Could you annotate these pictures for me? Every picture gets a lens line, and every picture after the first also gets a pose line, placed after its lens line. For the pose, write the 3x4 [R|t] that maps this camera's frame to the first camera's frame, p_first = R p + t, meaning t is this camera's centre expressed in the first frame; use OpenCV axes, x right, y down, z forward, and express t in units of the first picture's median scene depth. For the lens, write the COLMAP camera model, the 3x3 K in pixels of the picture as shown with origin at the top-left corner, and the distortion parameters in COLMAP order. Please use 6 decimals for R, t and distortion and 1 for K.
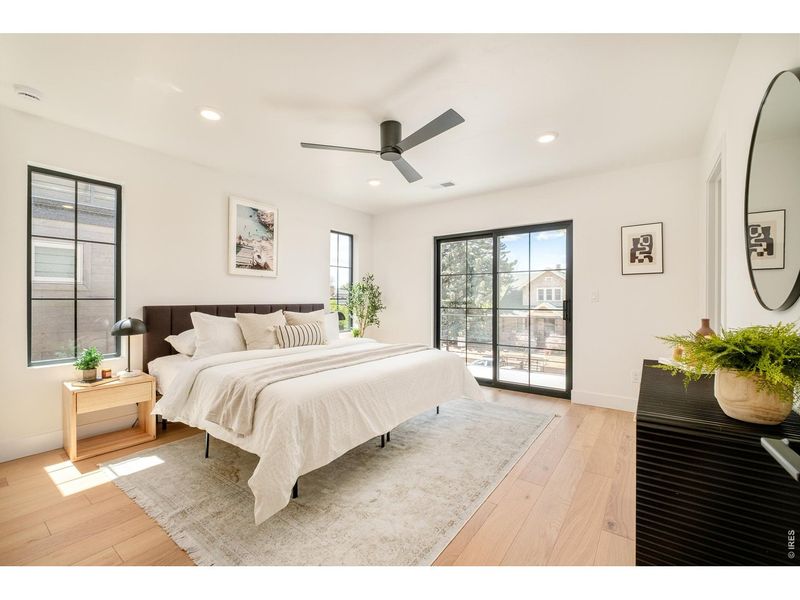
lens RADIAL K [[353.3, 0, 421.5], [0, 353.3, 300.0], [0, 0, 1]] dist [0.017927, 0.000040]
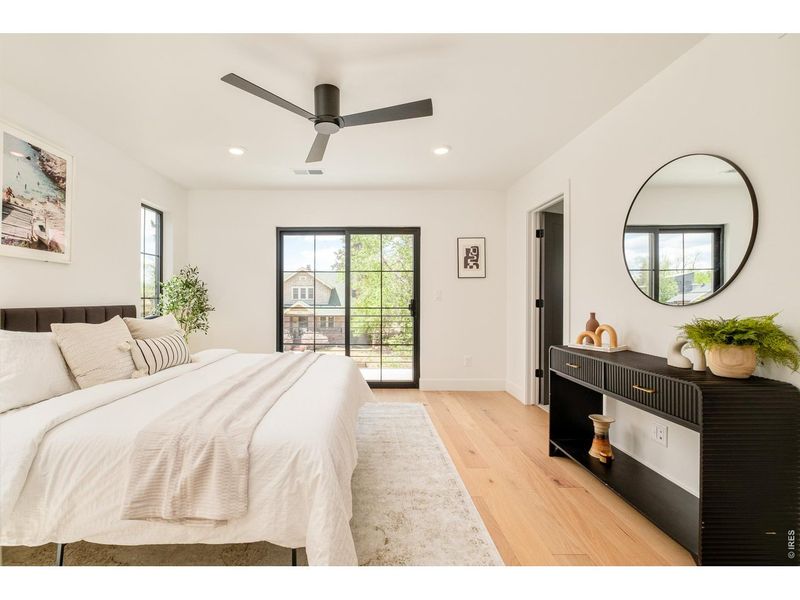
lens RADIAL K [[347.6, 0, 400.0], [0, 347.6, 300.0], [0, 0, 1]] dist [-0.003079, -0.000090]
pose [[0.814865, -0.004494, 0.579634, -0.294838], [0.002090, 0.999986, 0.004815, -0.001913], [-0.579648, -0.002712, 0.814863, 0.164007]]
